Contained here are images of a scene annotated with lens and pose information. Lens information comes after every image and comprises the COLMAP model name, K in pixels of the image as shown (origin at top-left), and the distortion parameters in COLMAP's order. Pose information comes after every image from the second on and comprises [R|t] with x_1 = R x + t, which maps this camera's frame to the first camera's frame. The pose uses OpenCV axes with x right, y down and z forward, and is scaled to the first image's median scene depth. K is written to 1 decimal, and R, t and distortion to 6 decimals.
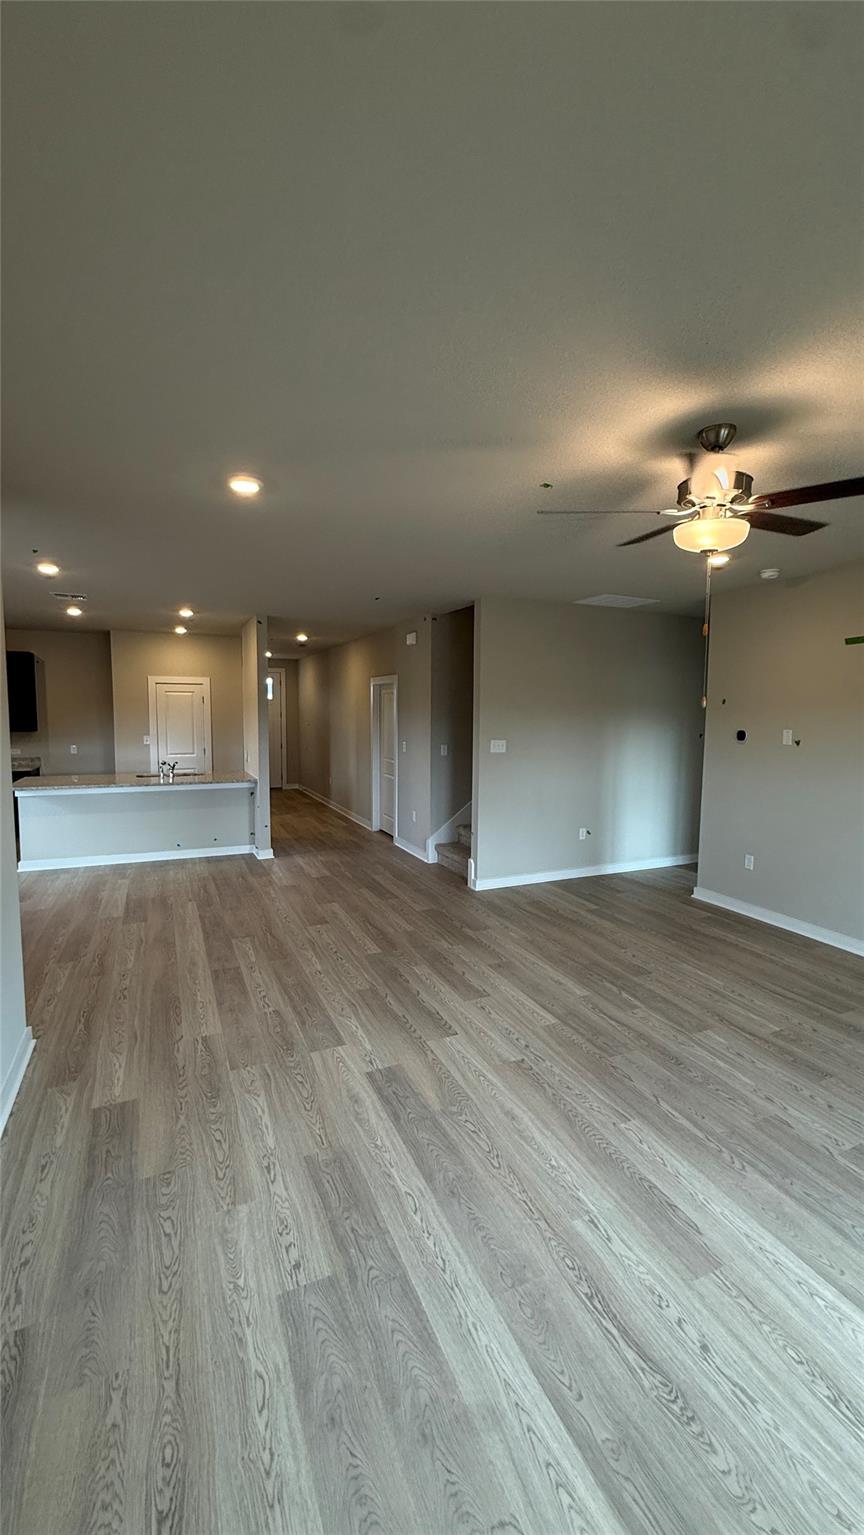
lens RADIAL K [[611.0, 0, 435.1], [0, 611.0, 767.3], [0, 0, 1]] dist [-0.003146, 0.001737]
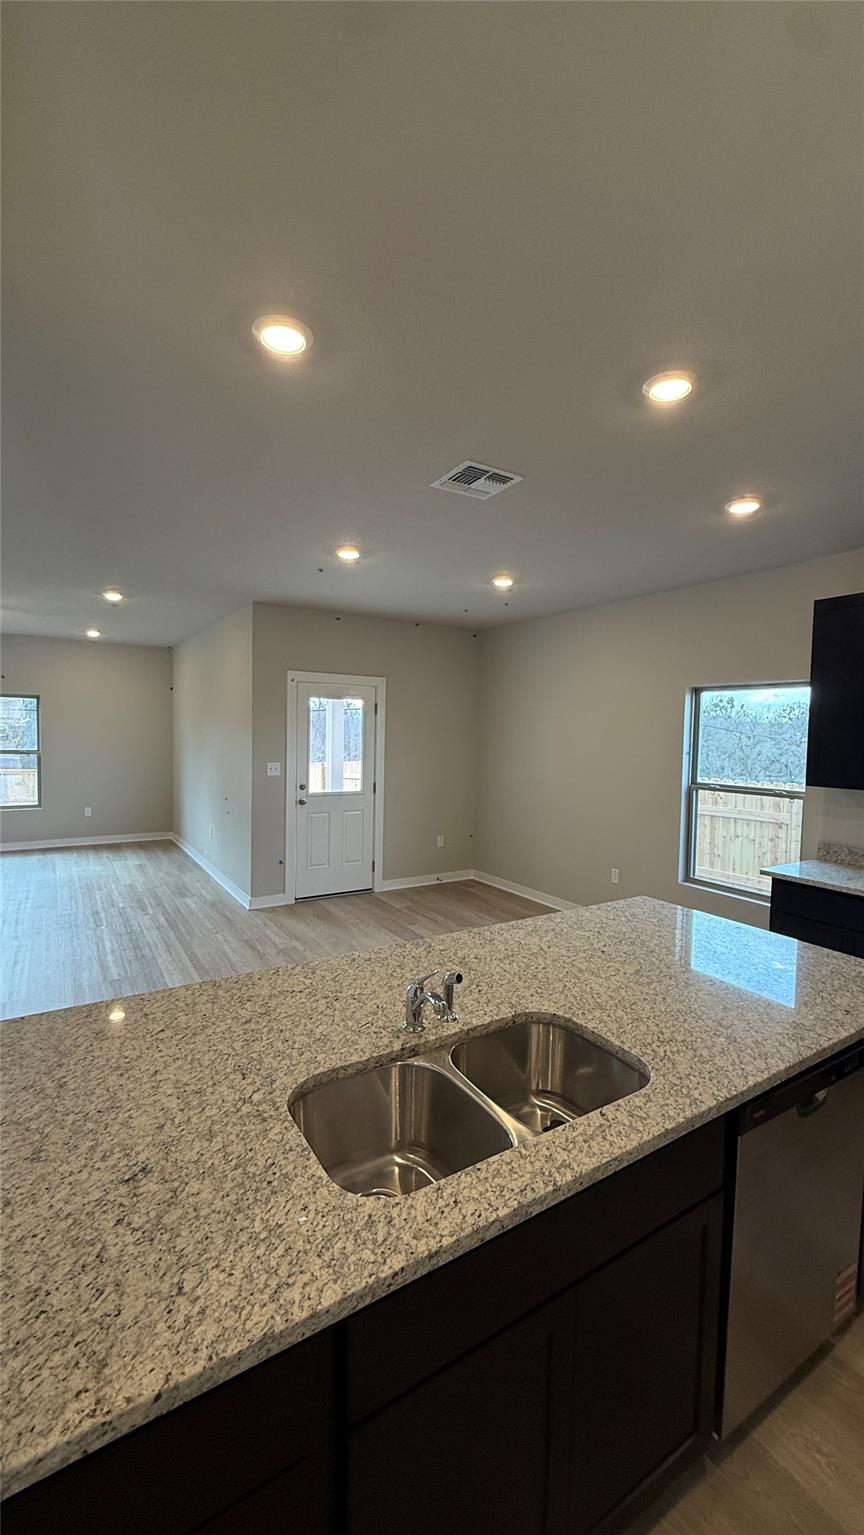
lens RADIAL K [[611.0, 0, 437.1], [0, 611.0, 767.1], [0, 0, 1]] dist [-0.003146, 0.001737]
pose [[-0.989692, -0.021239, -0.141632, -0.892780], [-0.042106, 0.988386, 0.146011, -0.229505], [0.136886, 0.150469, -0.979092, 2.616920]]
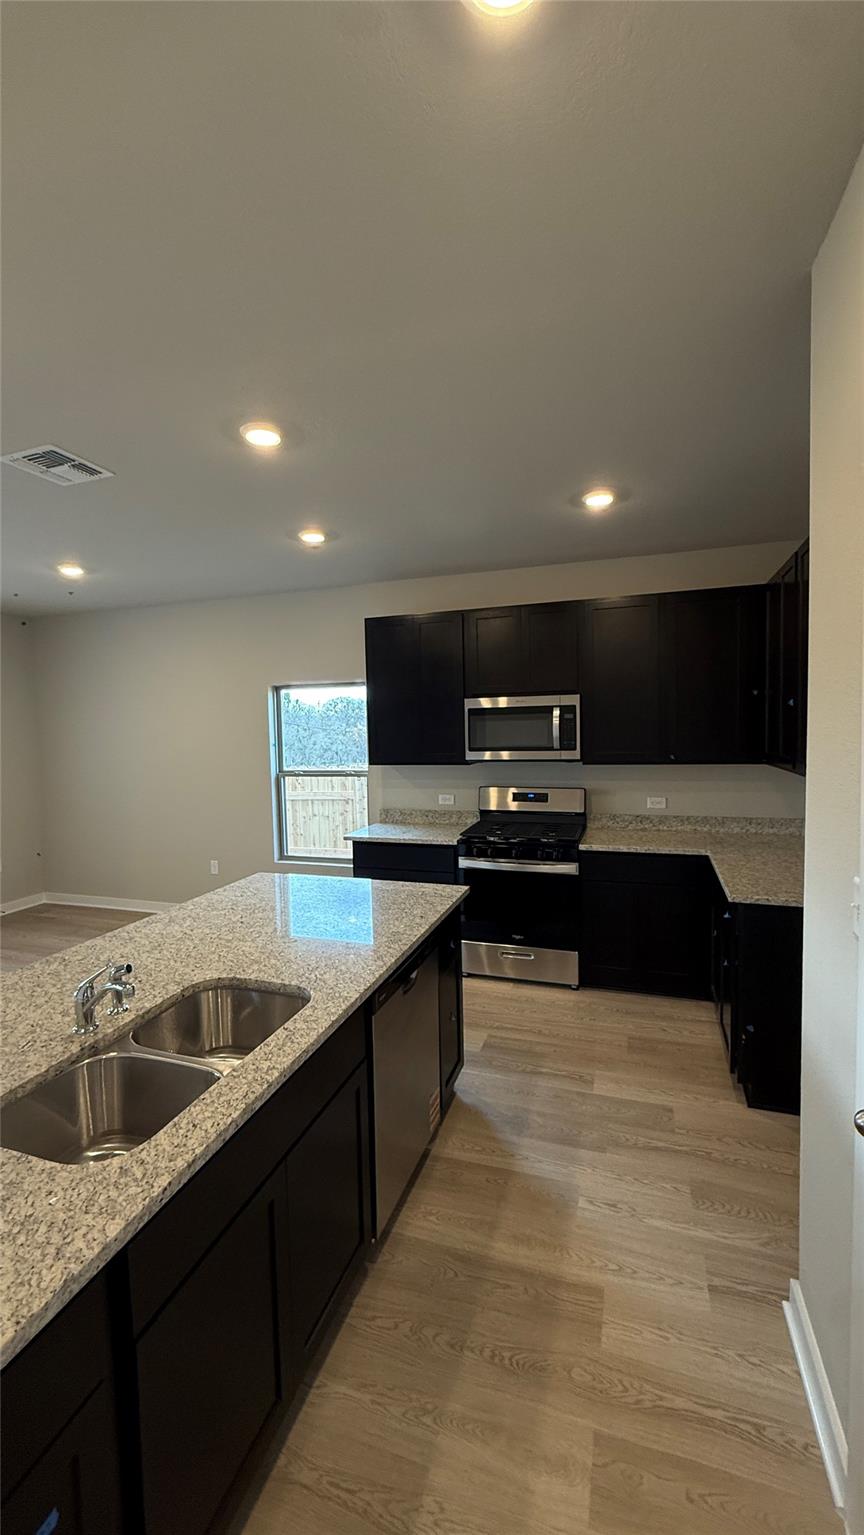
lens RADIAL K [[611.0, 0, 440.9], [0, 611.0, 777.2], [0, 0, 1]] dist [-0.003146, 0.001737]
pose [[-0.670321, 0.064843, -0.739233, -0.785977], [-0.052942, 0.989458, 0.134800, -0.232656], [0.740180, 0.129496, -0.659821, 2.677751]]
